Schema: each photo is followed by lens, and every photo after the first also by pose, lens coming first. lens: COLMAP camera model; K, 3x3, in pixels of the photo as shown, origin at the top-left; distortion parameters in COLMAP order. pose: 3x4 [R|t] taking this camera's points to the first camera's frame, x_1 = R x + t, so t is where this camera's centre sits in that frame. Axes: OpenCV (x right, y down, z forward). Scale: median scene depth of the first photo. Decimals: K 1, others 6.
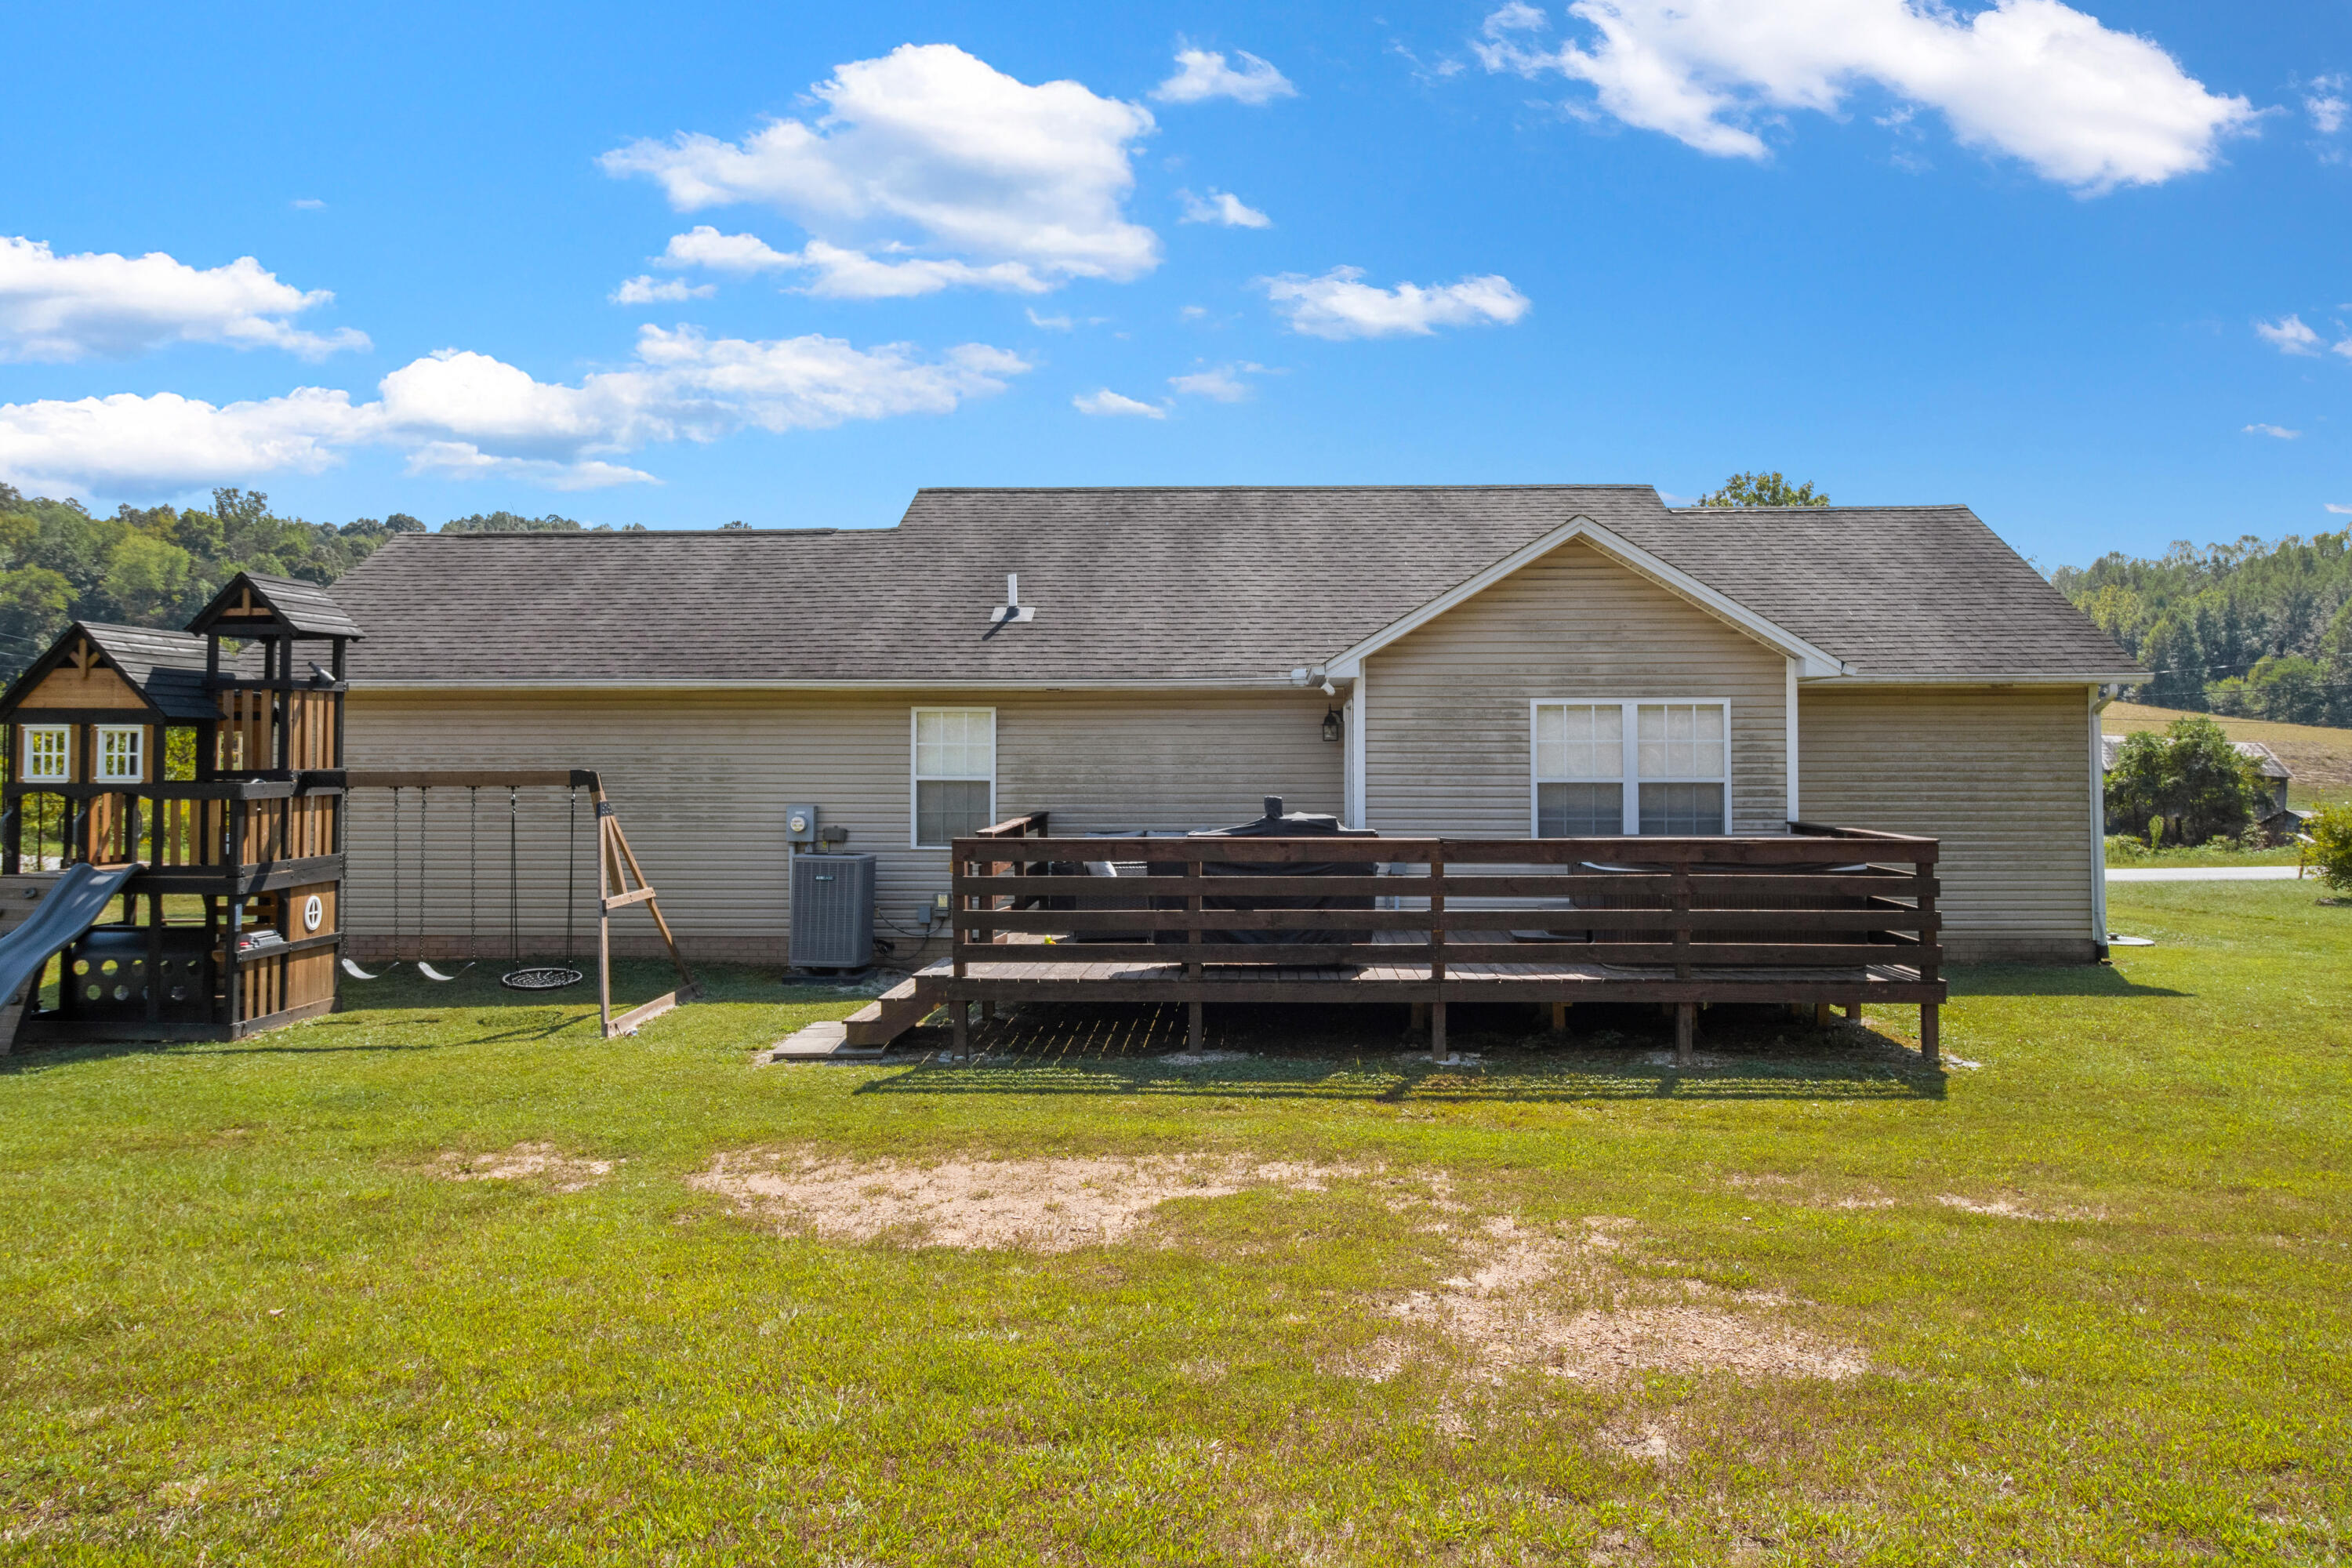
lens RADIAL K [[1531.8, 0, 1170.9], [0, 1531.8, 729.3], [0, 0, 1]] dist [-0.004803, -0.000480]
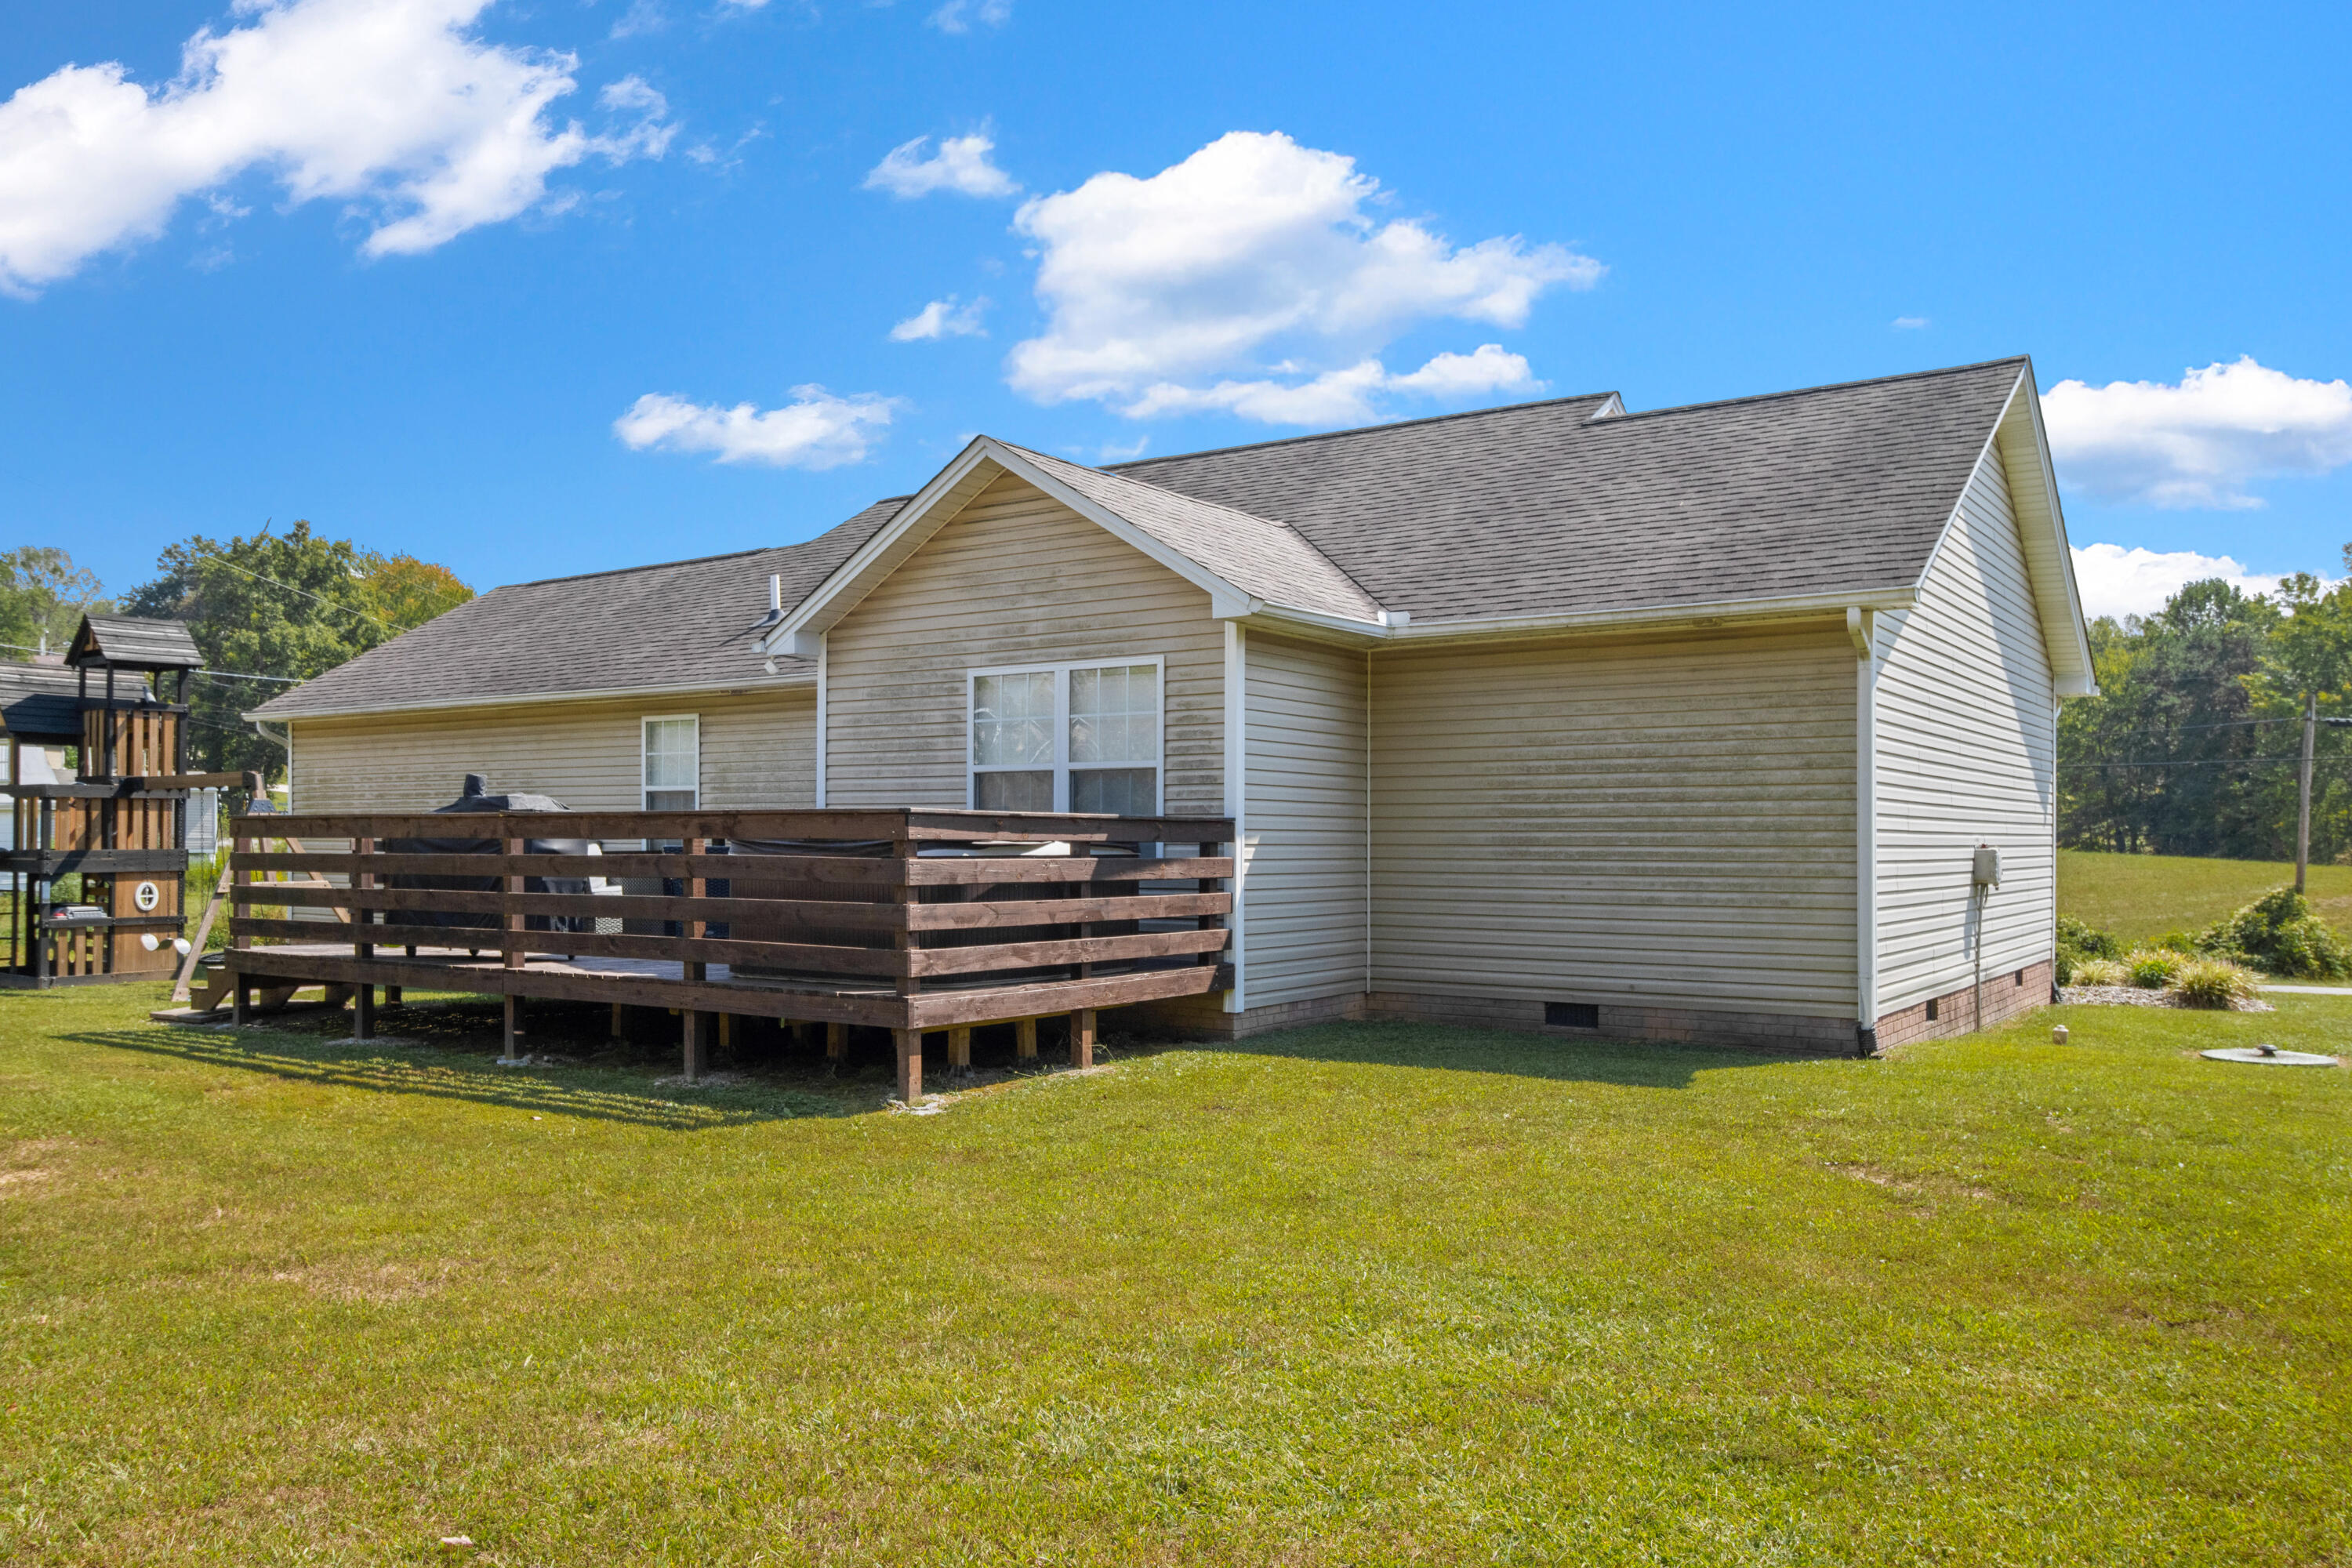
lens RADIAL K [[1720.2, 0, 1179.7], [0, 1720.2, 856.8], [0, 0, 1]] dist [0.001938, -0.001581]
pose [[0.846740, 0.009525, -0.531922, 0.816180], [0.002193, 0.999769, 0.021393, 0.060229], [0.532003, -0.019281, 0.846523, 0.280802]]
